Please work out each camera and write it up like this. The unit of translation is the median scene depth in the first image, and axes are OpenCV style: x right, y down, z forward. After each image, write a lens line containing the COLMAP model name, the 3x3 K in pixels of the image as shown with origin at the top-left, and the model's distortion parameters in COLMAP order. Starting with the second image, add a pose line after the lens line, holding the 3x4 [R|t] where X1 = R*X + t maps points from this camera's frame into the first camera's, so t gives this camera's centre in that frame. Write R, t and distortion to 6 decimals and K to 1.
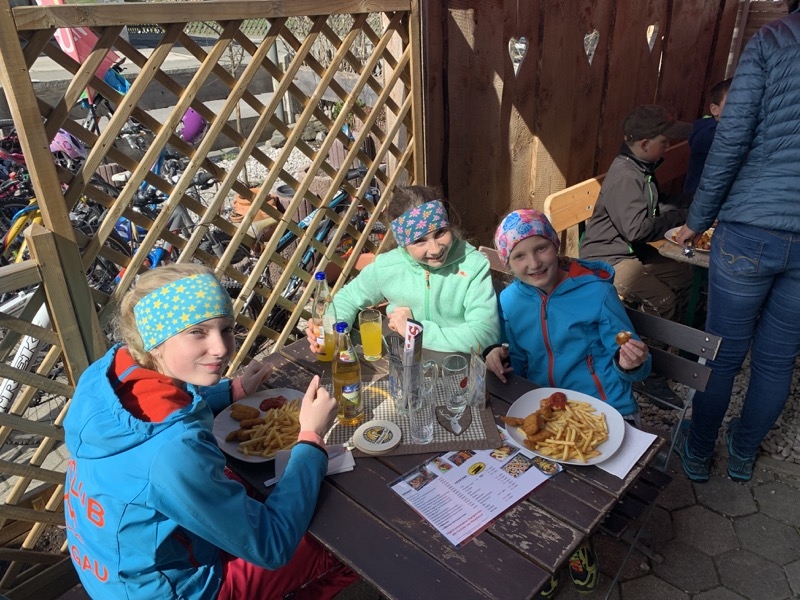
lens RADIAL K [[605.5, 0, 400.4], [0, 605.5, 299.3], [0, 0, 1]] dist [0.013544, -0.007109]
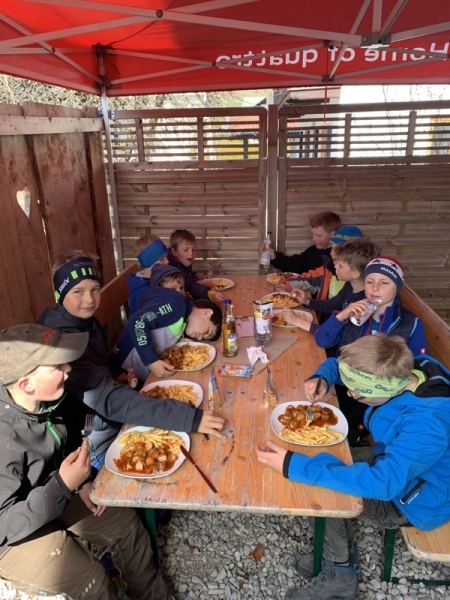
lens RADIAL K [[454.1, 0, 223.1], [0, 454.1, 299.0], [0, 0, 1]] dist [0.013544, -0.007109]
pose [[0.768327, -0.219684, 0.601177, 0.249542], [0.317292, 0.946449, -0.059657, -0.196371], [-0.555878, 0.236585, 0.796886, 0.397709]]
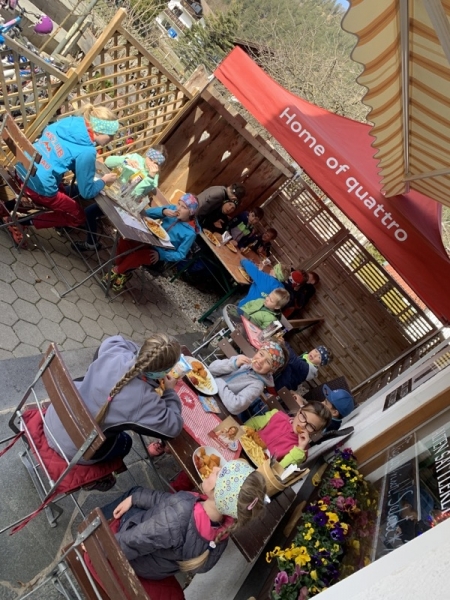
lens RADIAL K [[454.1, 0, 219.3], [0, 454.1, 306.0], [0, 0, 1]] dist [0.013544, -0.007109]
pose [[0.691186, 0.563845, 0.452041, -0.218475], [-0.572948, 0.808770, -0.132747, 0.376361], [-0.440446, -0.167243, 0.882064, -0.814006]]
